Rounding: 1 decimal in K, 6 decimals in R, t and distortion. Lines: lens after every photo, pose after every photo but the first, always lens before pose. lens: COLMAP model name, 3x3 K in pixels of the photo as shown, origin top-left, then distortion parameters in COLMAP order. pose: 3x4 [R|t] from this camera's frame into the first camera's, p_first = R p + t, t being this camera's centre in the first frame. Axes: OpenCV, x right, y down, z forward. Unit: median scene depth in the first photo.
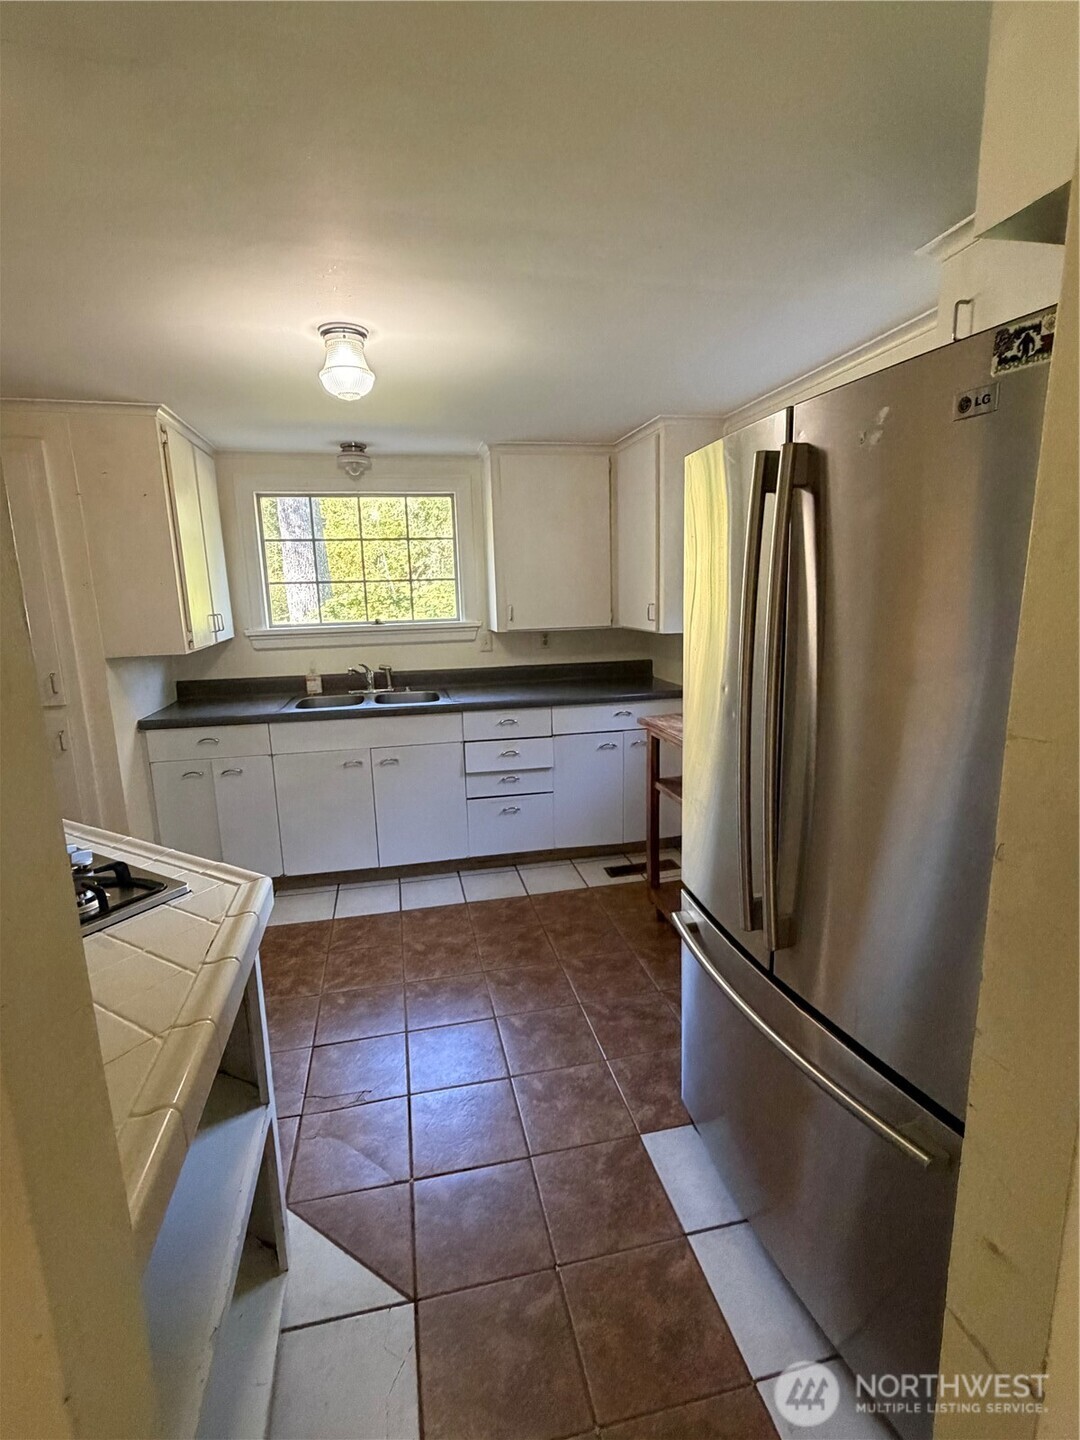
lens RADIAL K [[691.4, 0, 540.0], [0, 691.4, 720.0], [0, 0, 1]] dist [-0.000575, -0.000128]
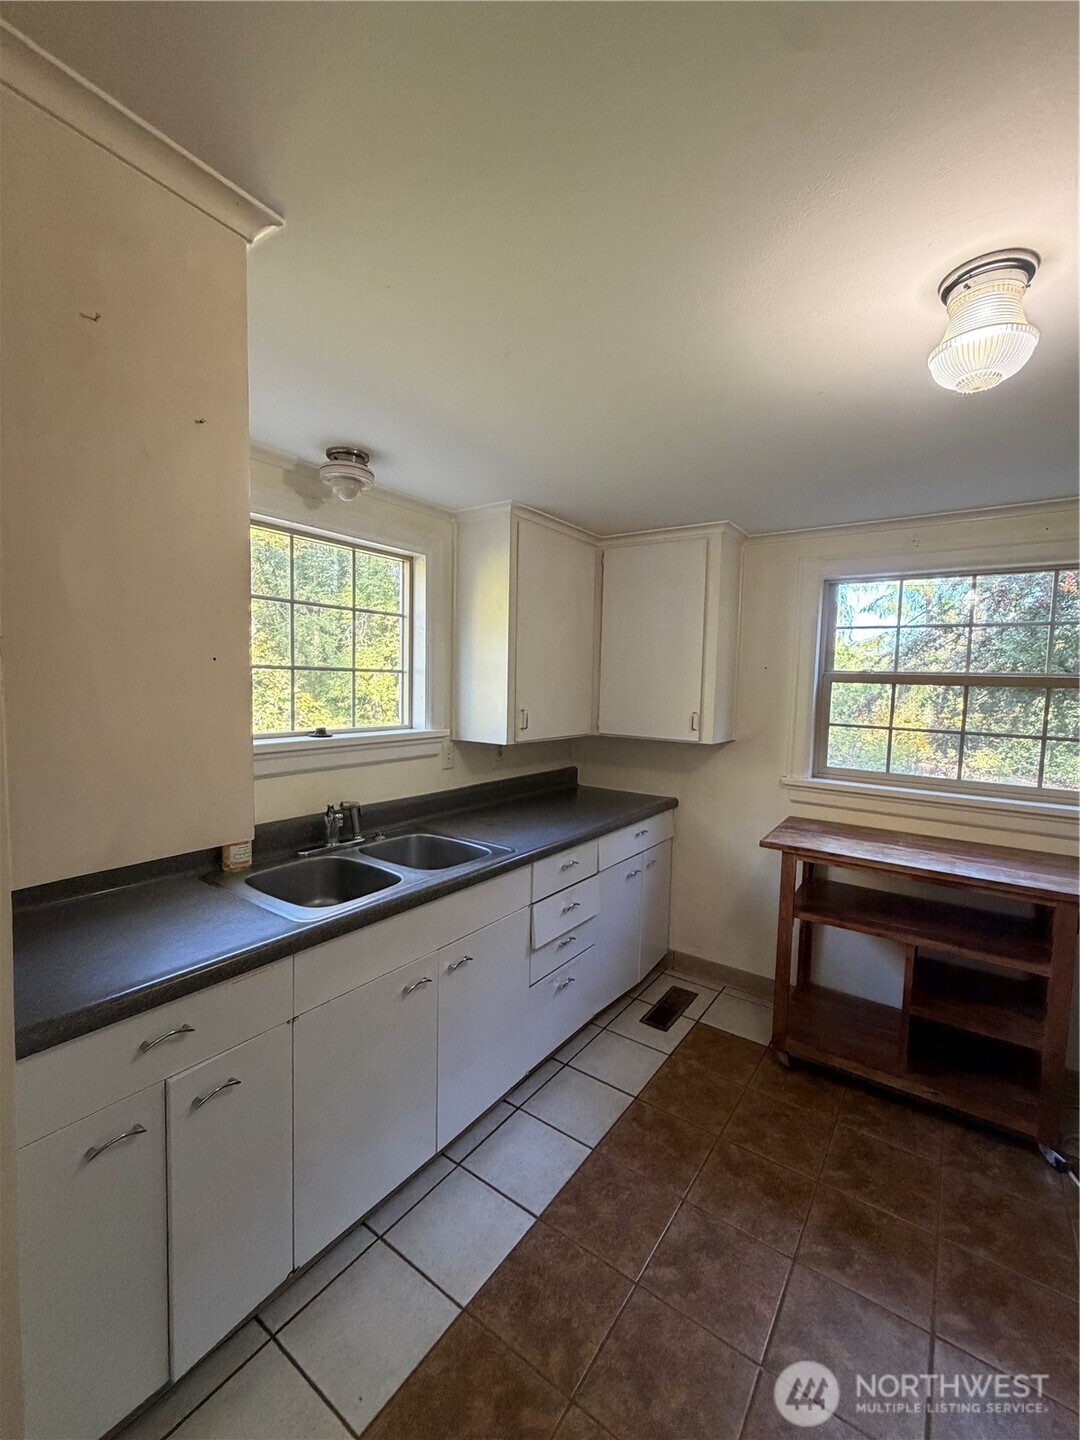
lens RADIAL K [[598.3, 0, 540.0], [0, 598.3, 720.0], [0, 0, 1]] dist [-0.000623, -0.000026]
pose [[0.740612, 0.002397, 0.671928, -0.532099], [0.088888, 0.990856, -0.101509, -0.094074], [-0.666027, 0.134905, 0.733627, 0.546614]]
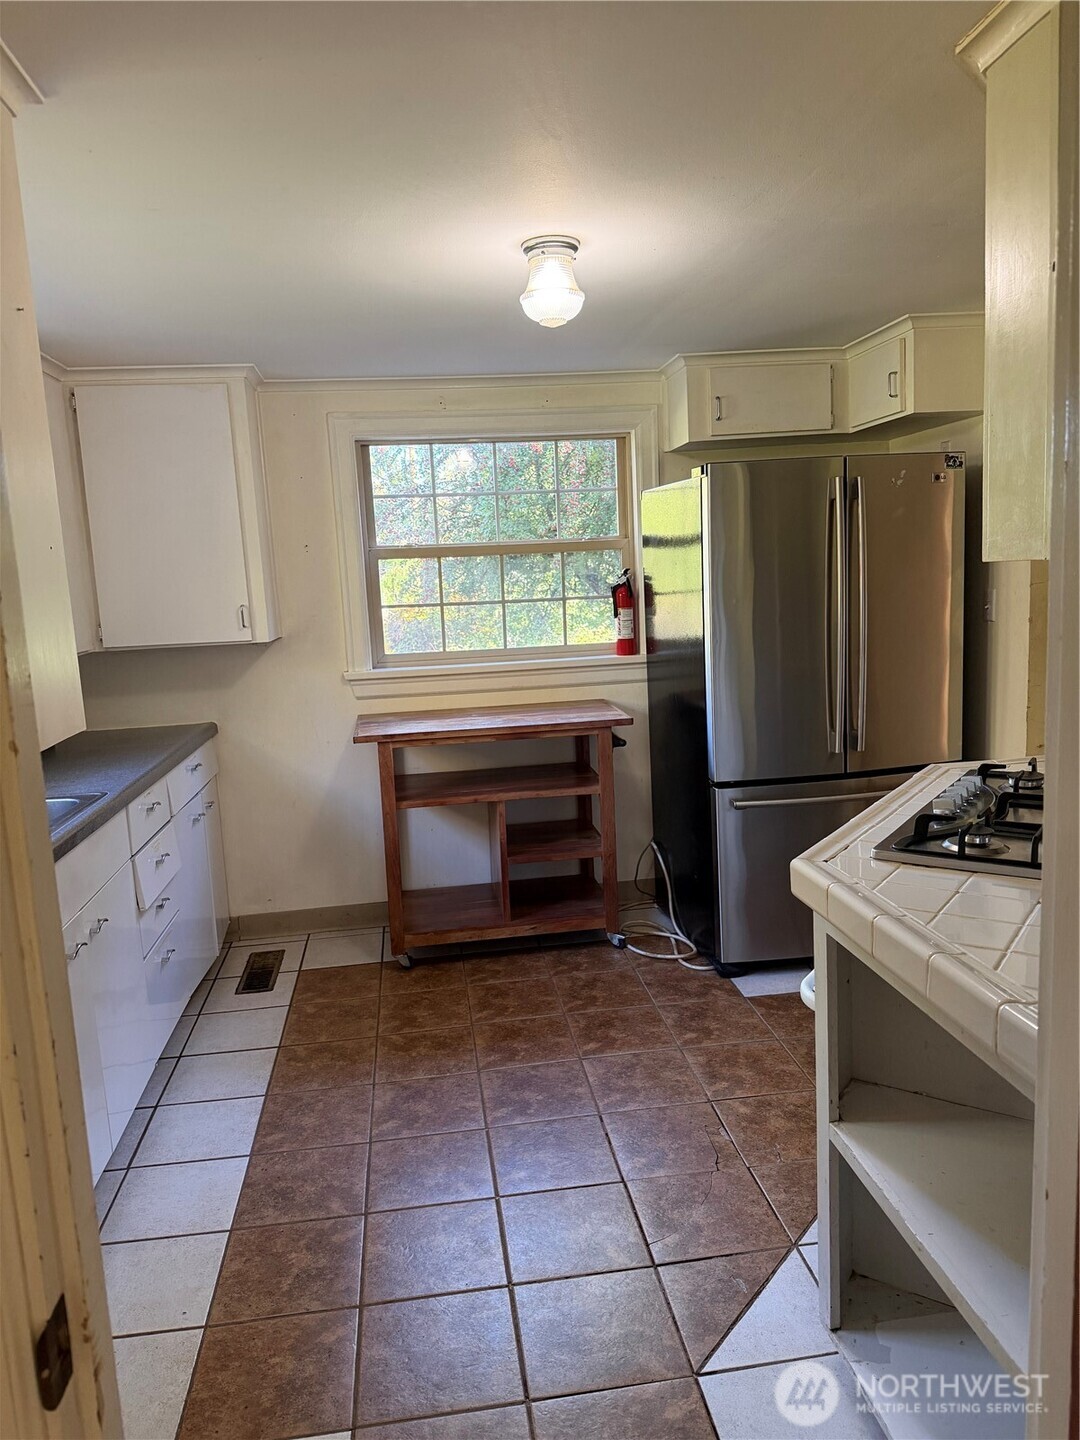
lens RADIAL K [[996.1, 0, 540.0], [0, 996.1, 720.0], [0, 0, 1]] dist [0.060143, -0.001611]
pose [[0.085567, -0.124878, 0.988475, -0.899688], [0.242226, 0.964955, 0.100938, -0.078834], [-0.966439, 0.230797, 0.112817, 0.591498]]
